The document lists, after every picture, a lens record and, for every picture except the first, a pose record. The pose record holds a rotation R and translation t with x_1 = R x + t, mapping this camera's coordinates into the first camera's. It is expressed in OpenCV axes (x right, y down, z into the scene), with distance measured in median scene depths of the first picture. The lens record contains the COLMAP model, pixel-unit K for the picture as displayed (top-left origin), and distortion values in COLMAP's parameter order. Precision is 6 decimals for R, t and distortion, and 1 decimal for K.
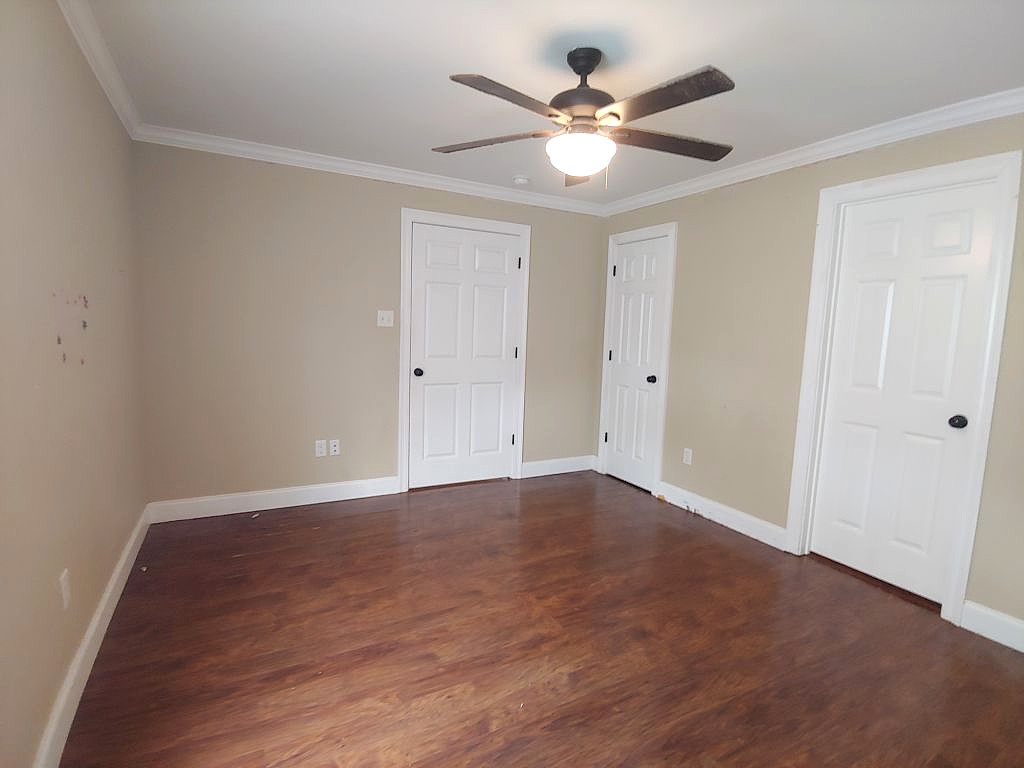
lens RADIAL K [[520.5, 0, 512.5], [0, 520.5, 384.7], [0, 0, 1]] dist [-0.017835, -0.000337]
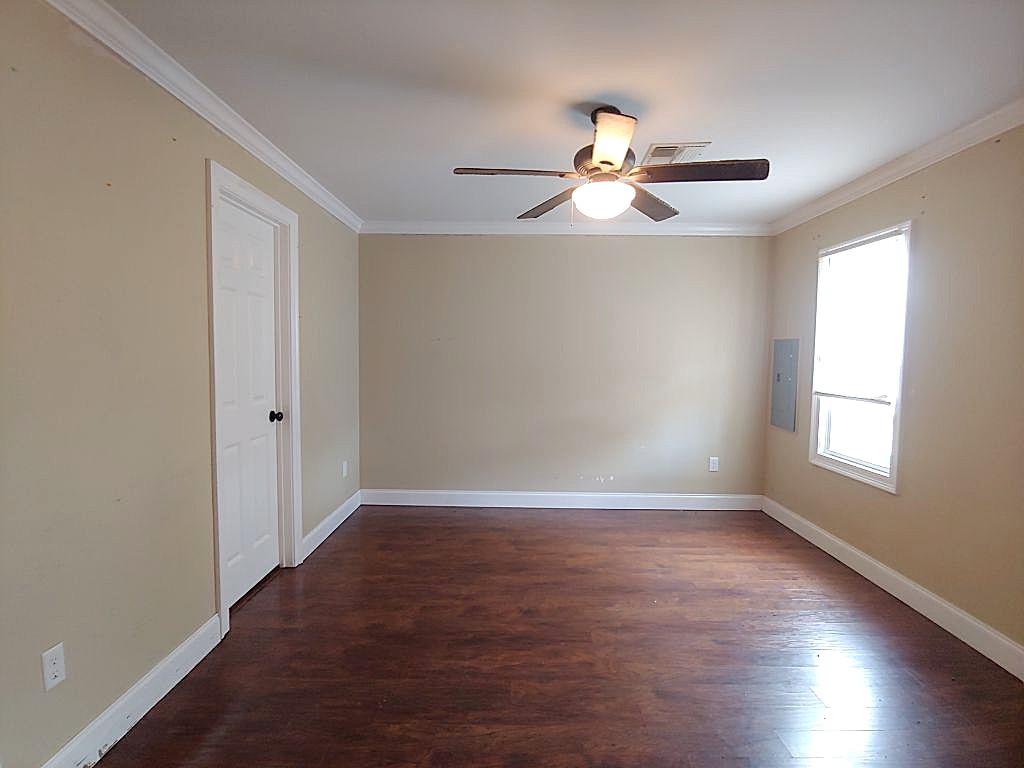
lens RADIAL K [[520.5, 0, 509.6], [0, 520.5, 385.7], [0, 0, 1]] dist [-0.017835, -0.000337]
pose [[-0.874714, -0.077736, 0.478365, -0.220237], [0.011674, 0.983386, 0.181149, -0.223817], [-0.484499, 0.164038, -0.859274, 1.832016]]
